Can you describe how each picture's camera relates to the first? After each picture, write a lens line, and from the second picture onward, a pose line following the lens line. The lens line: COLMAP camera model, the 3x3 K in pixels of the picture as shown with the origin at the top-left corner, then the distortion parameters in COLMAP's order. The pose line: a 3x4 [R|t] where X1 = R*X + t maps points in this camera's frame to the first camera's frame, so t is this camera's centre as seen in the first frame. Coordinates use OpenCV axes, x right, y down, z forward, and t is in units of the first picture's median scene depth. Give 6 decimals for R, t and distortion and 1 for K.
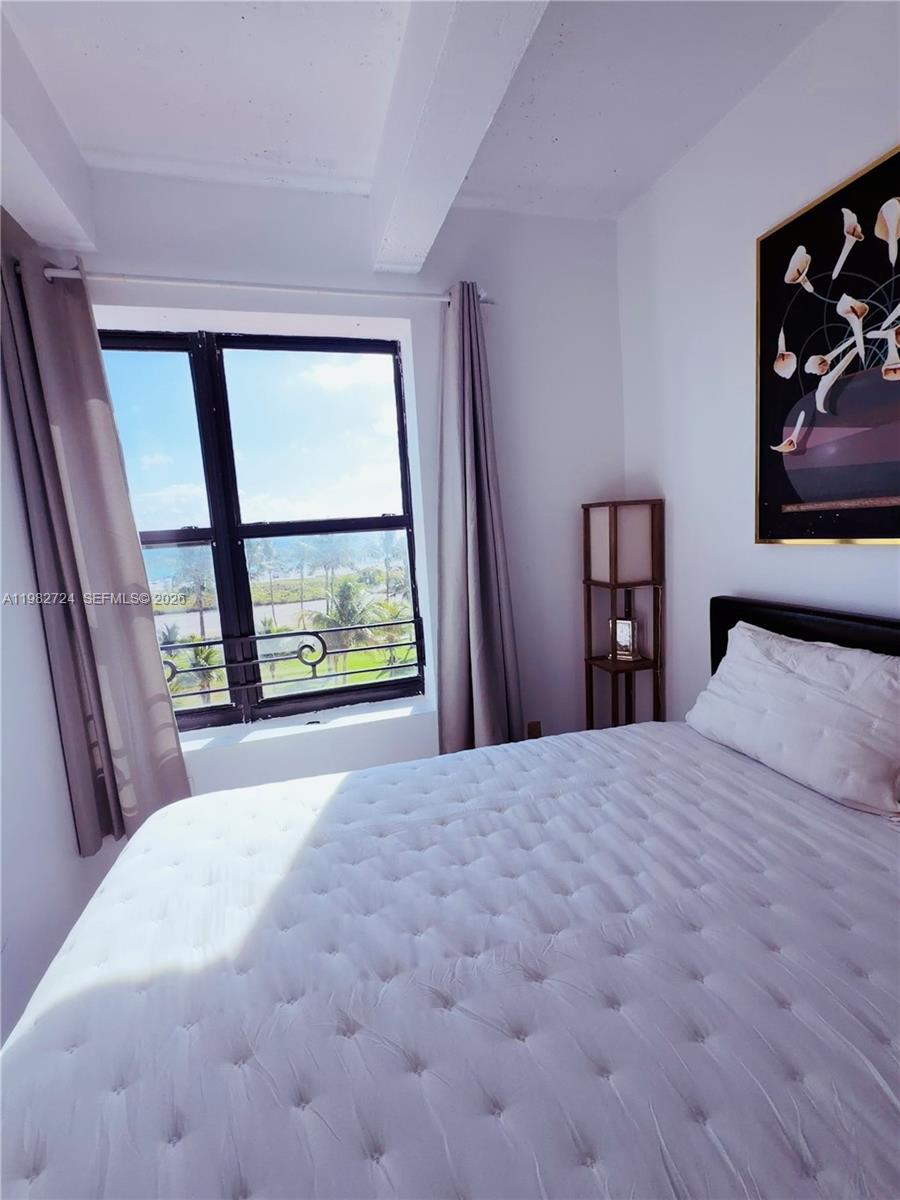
lens RADIAL K [[475.2, 0, 454.7], [0, 475.2, 604.5], [0, 0, 1]] dist [-0.014626, 0.000973]
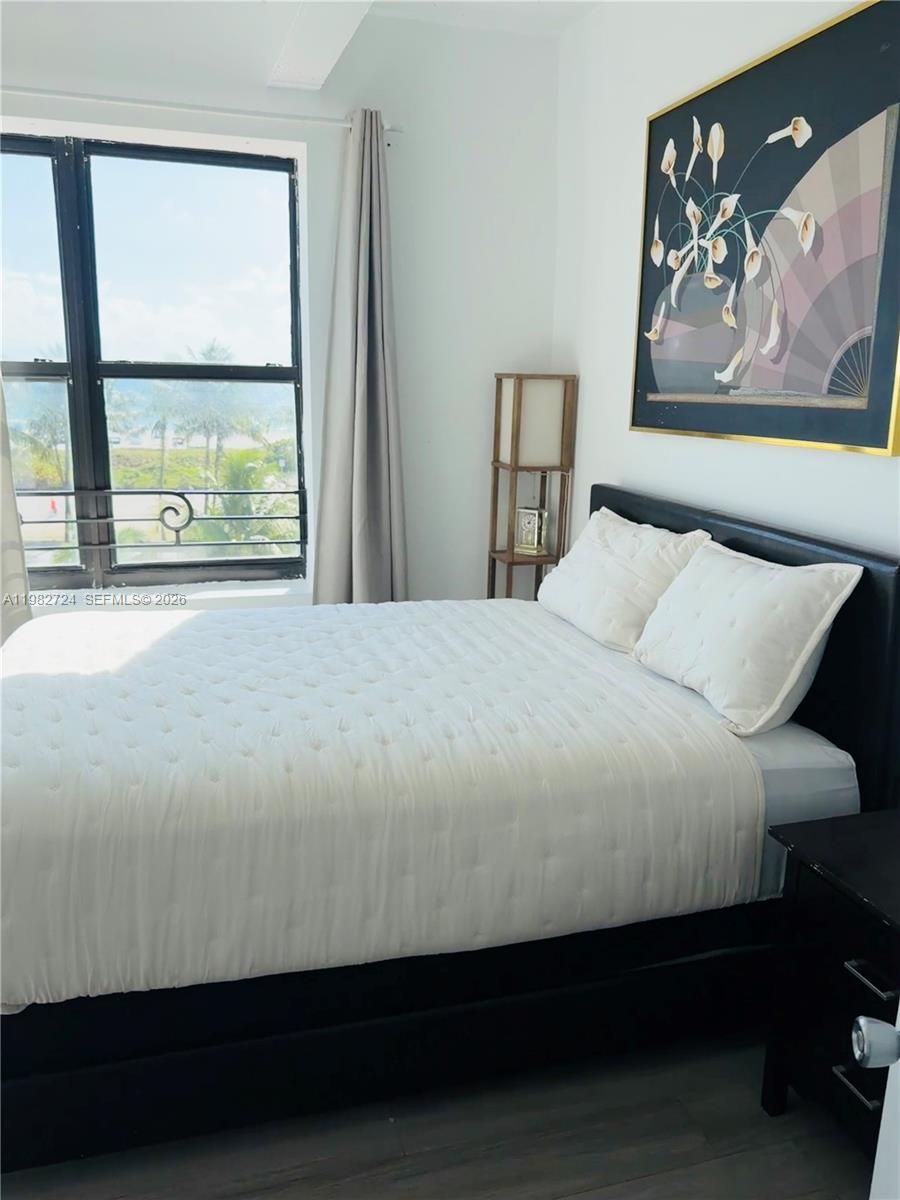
lens RADIAL K [[847.1, 0, 452.5], [0, 847.1, 604.4], [0, 0, 1]] dist [0.027500, -0.052787]
pose [[0.996479, 0.079423, 0.026872, 0.207717], [-0.081662, 0.991999, 0.096272, 0.079229], [-0.019011, -0.098128, 0.994992, -0.682824]]
